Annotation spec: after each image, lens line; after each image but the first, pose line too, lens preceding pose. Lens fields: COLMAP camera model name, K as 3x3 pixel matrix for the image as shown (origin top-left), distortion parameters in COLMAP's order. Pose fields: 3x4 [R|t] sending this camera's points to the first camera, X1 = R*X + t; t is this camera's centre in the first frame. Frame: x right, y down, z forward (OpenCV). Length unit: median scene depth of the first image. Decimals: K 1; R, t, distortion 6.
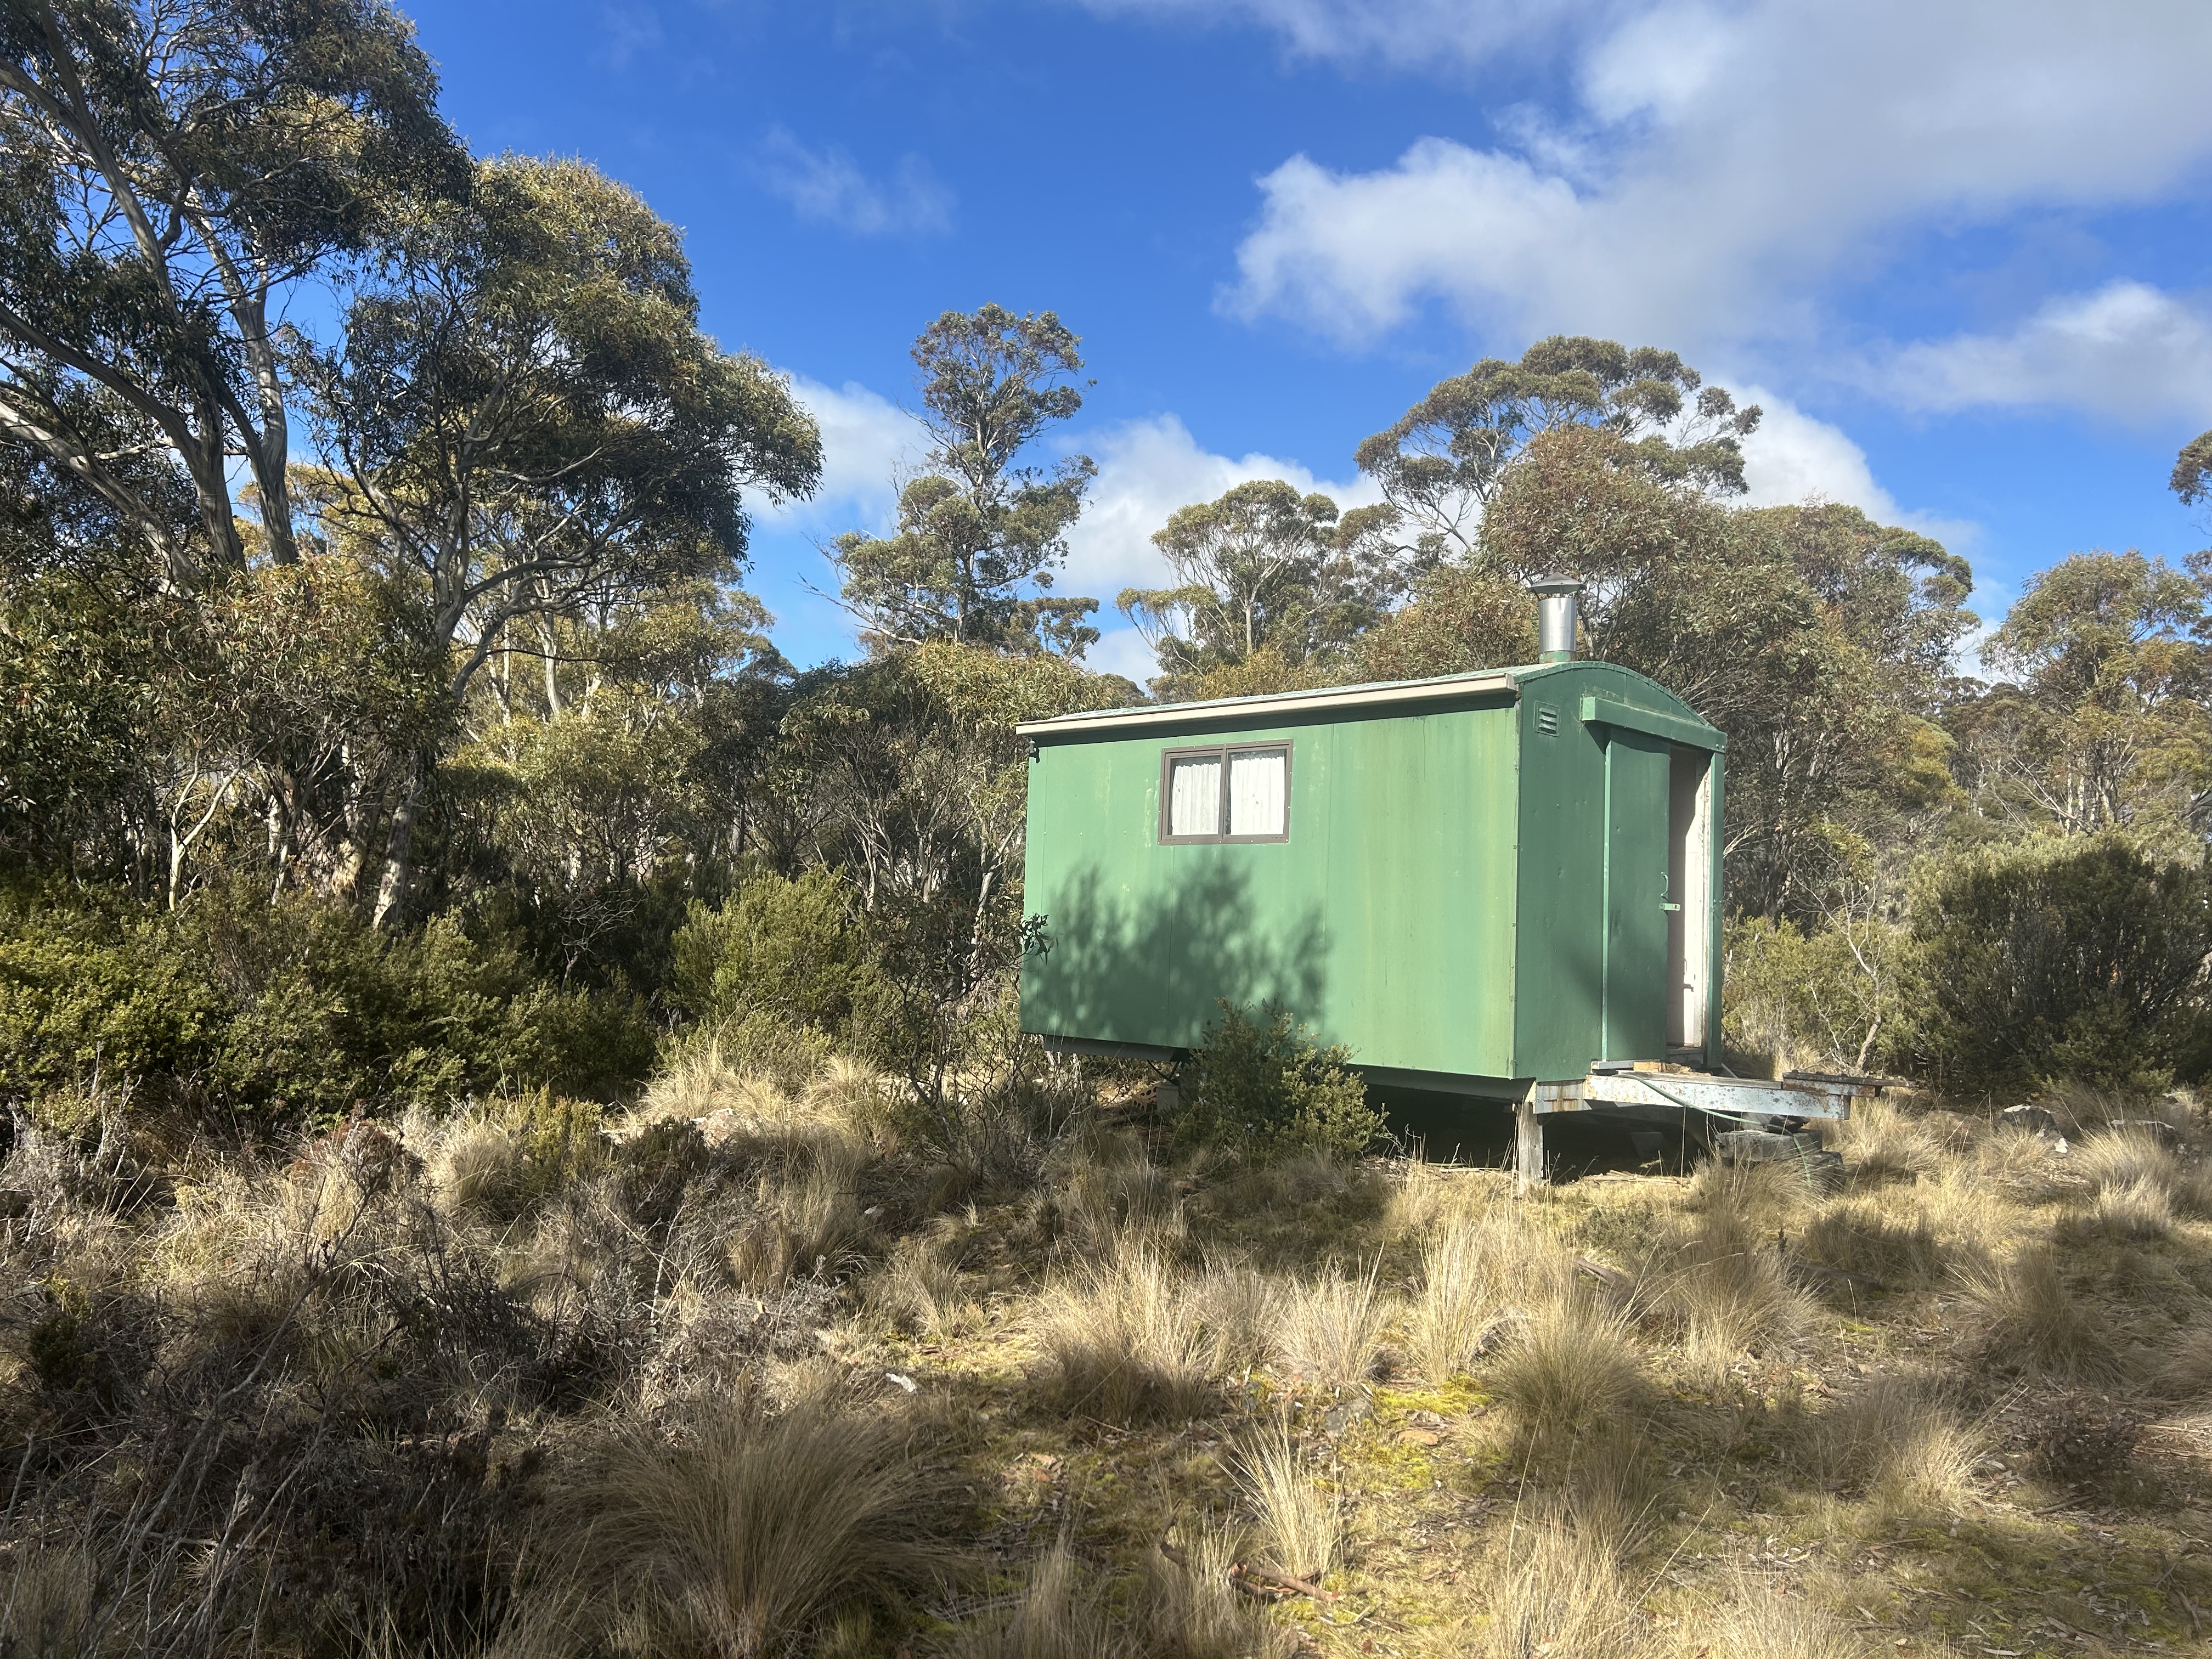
lens RADIAL K [[1662.9, 0, 1107.1], [0, 1662.9, 833.6], [0, 0, 1]] dist [0.071642, -0.078537]
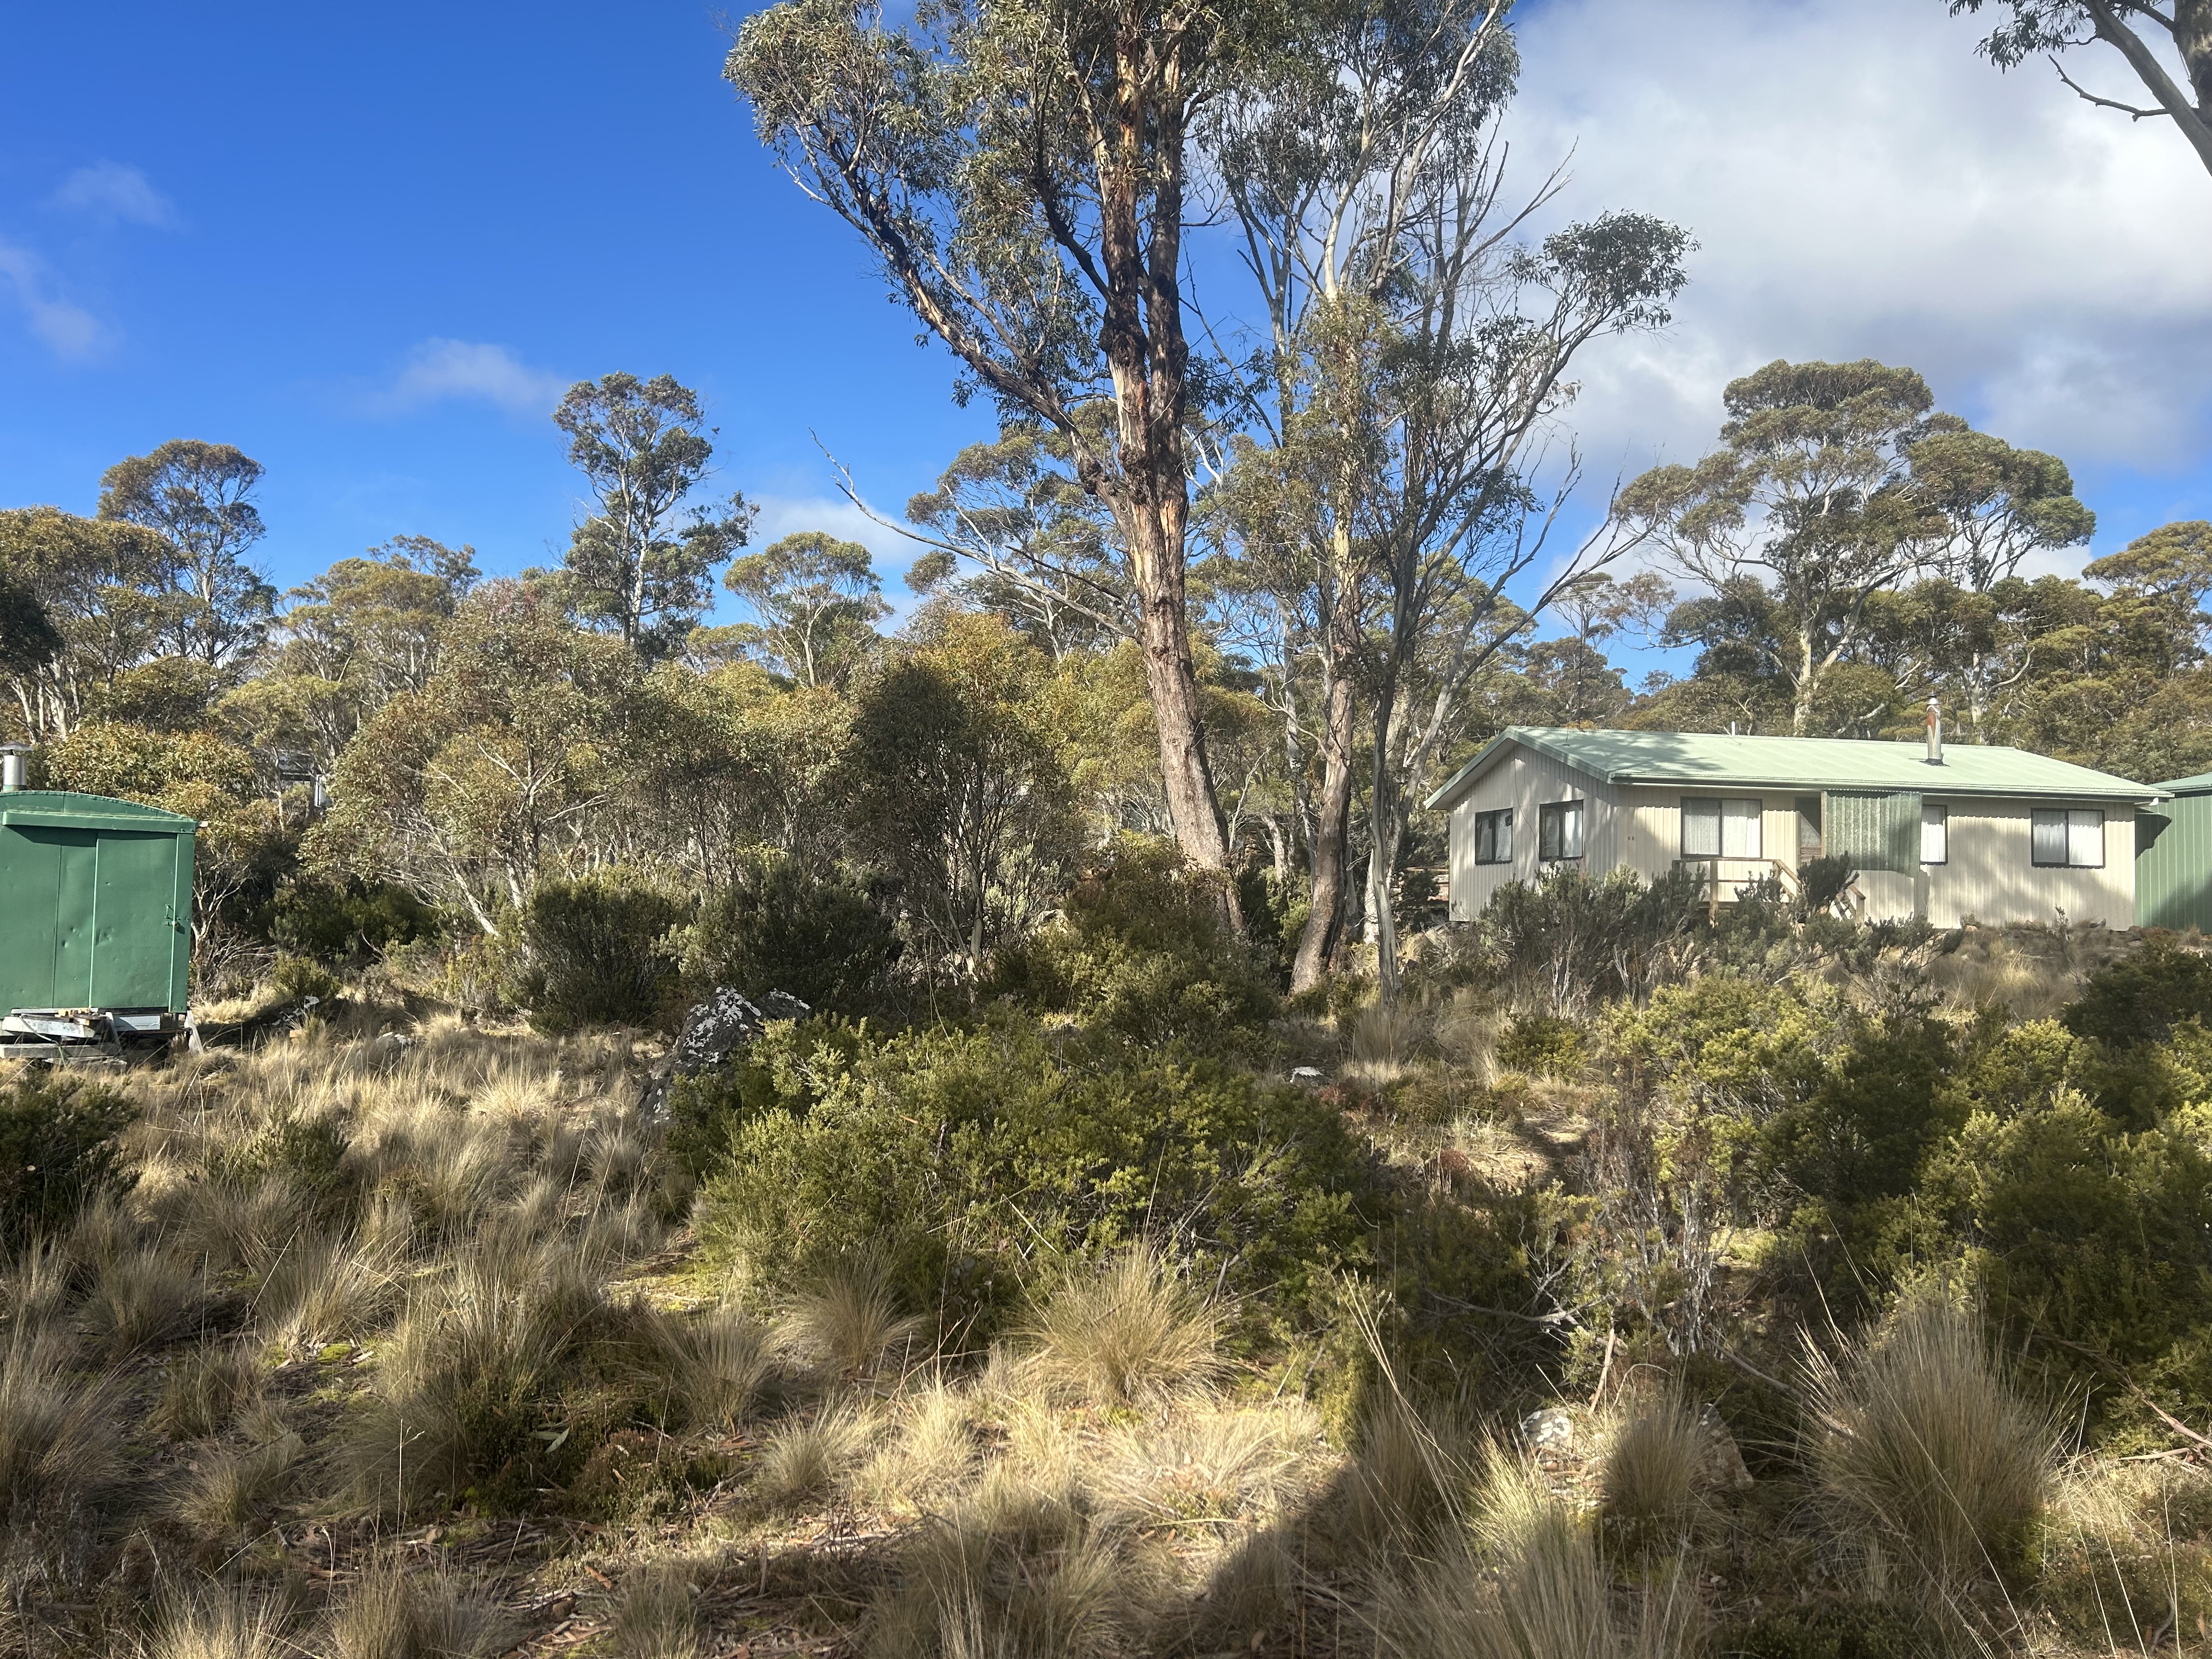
lens RADIAL K [[1662.9, 0, 1114.1], [0, 1662.9, 846.8], [0, 0, 1]] dist [0.071642, -0.078537]
pose [[0.999740, -0.010749, -0.020122, 0.788284], [0.011207, 0.999677, 0.022830, -0.037149], [0.019870, -0.023049, 0.999537, -0.427480]]
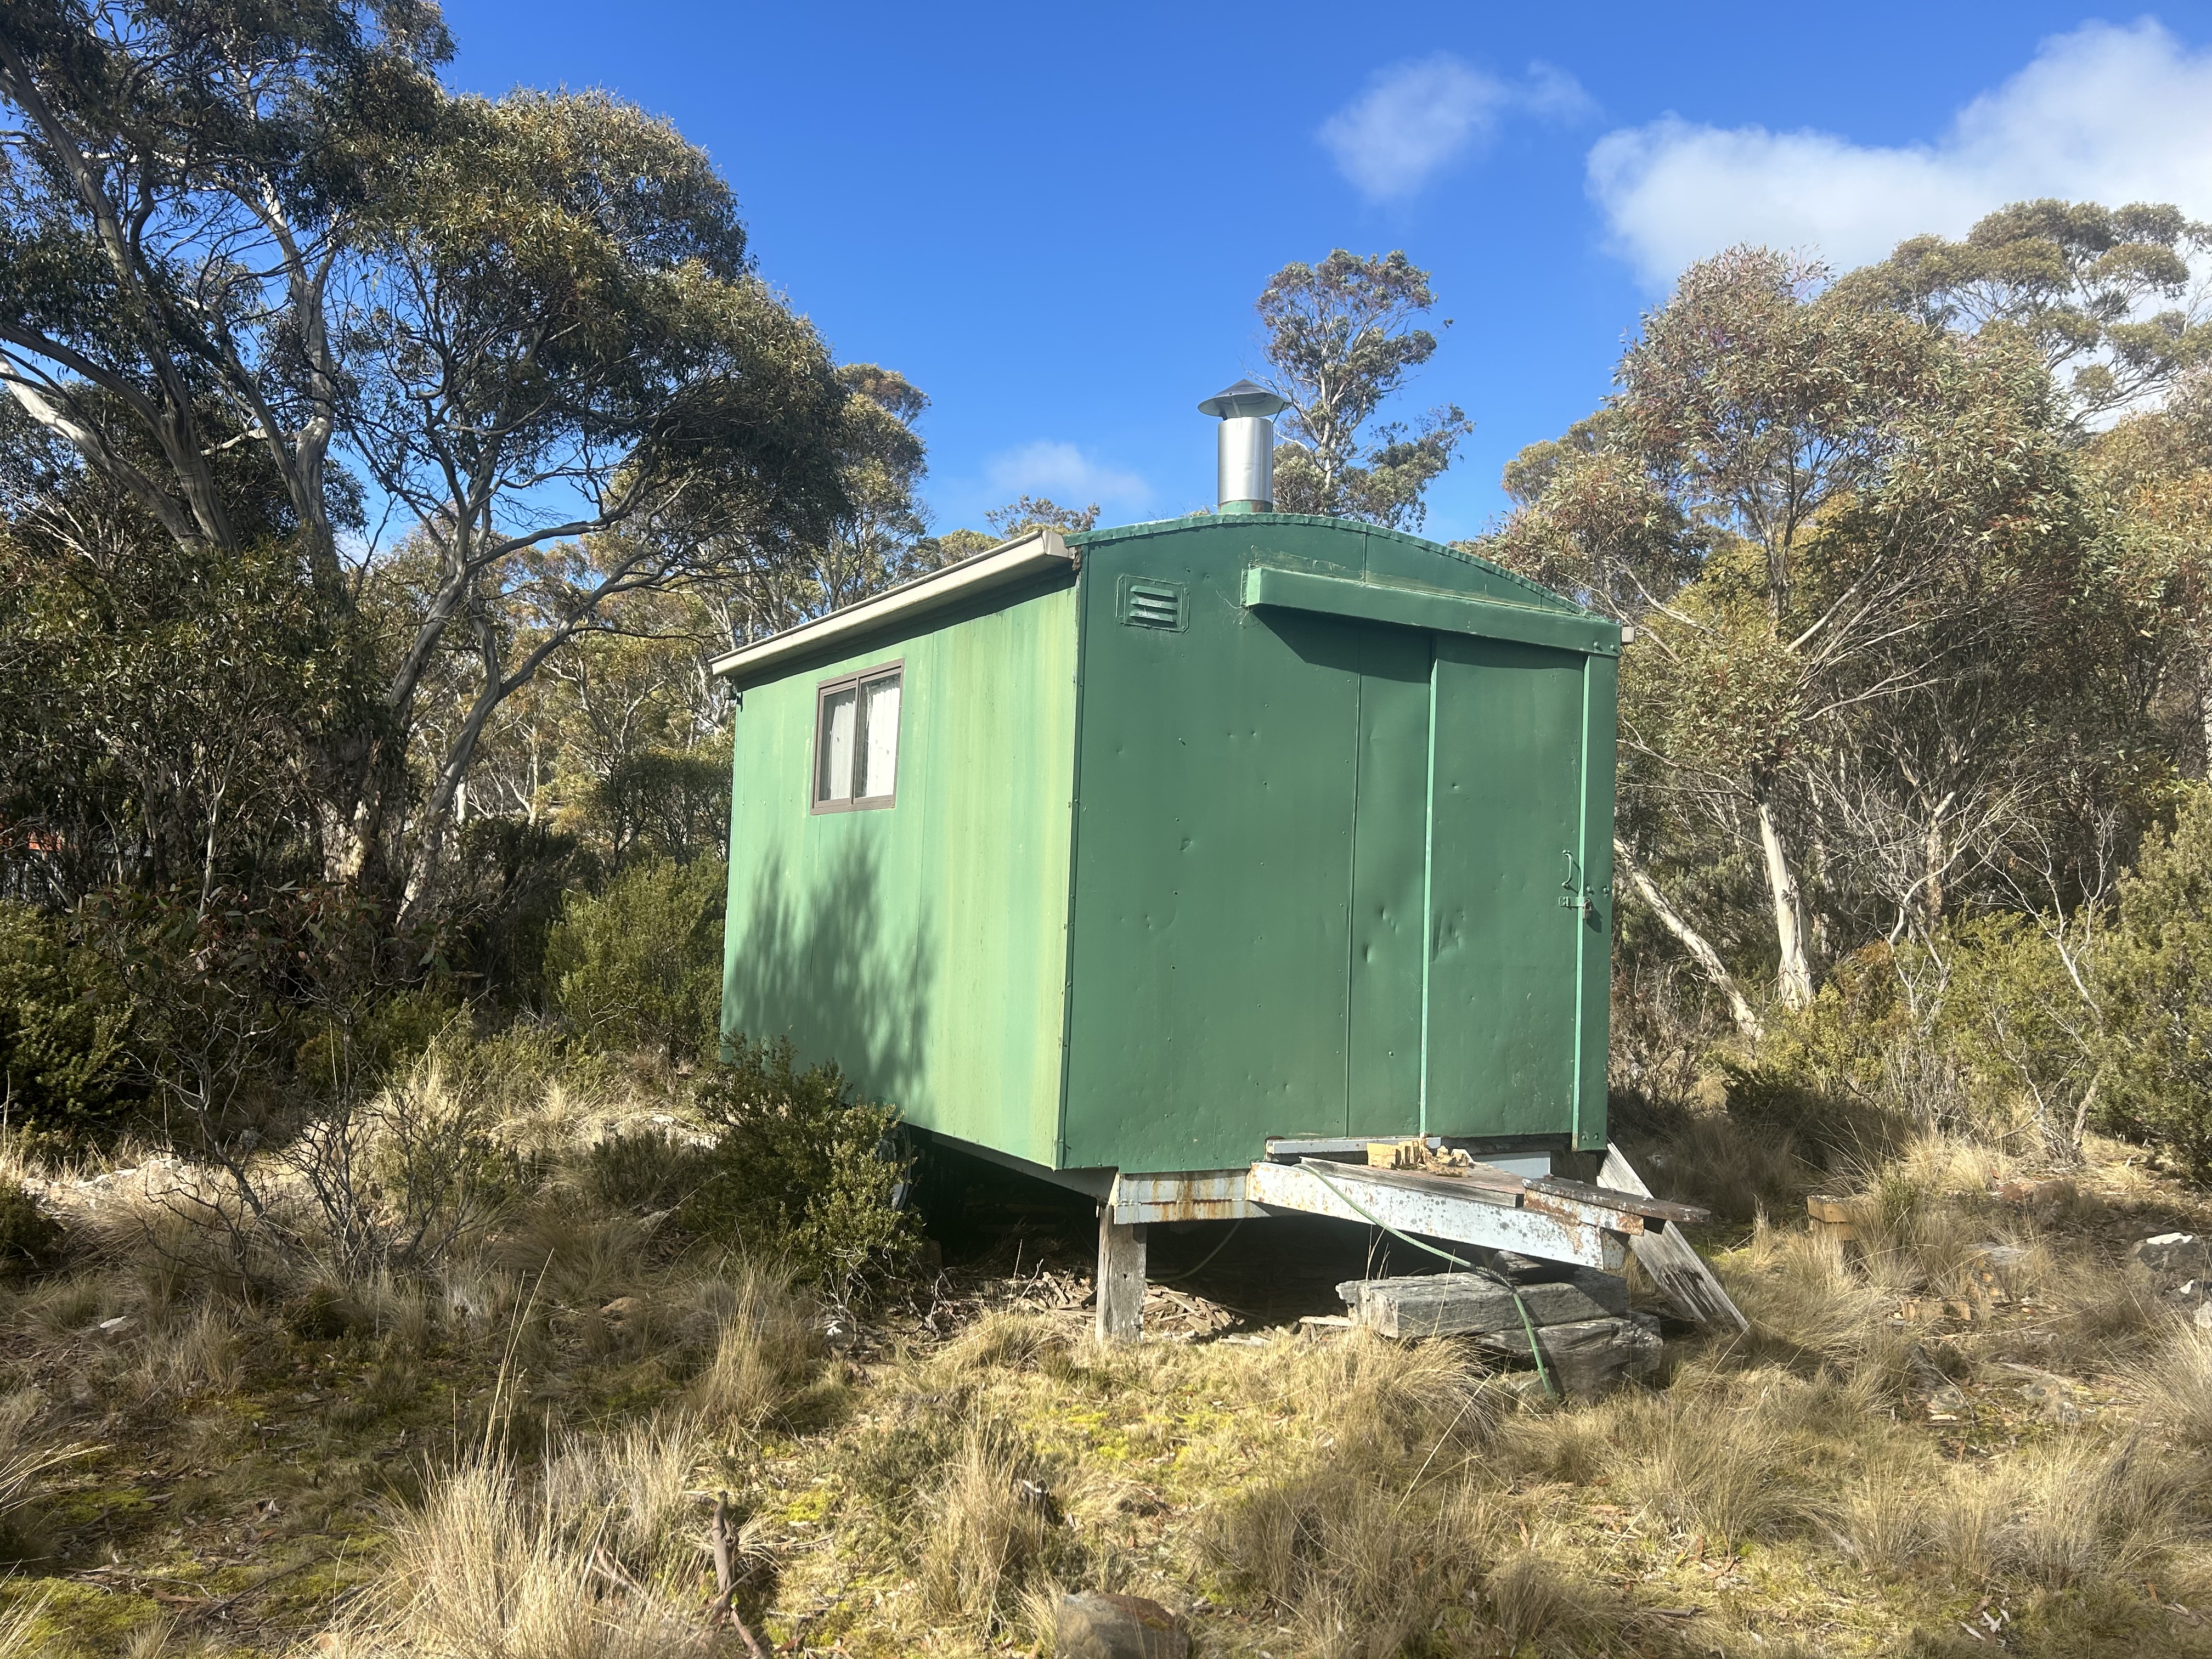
lens RADIAL K [[1662.9, 0, 1094.8], [0, 1662.9, 842.4], [0, 0, 1]] dist [0.071642, -0.078537]
pose [[0.954155, -0.009998, -0.299147, 0.213090], [0.013006, 0.999883, 0.008068, 0.008382], [0.299032, -0.011588, 0.954173, 0.191786]]
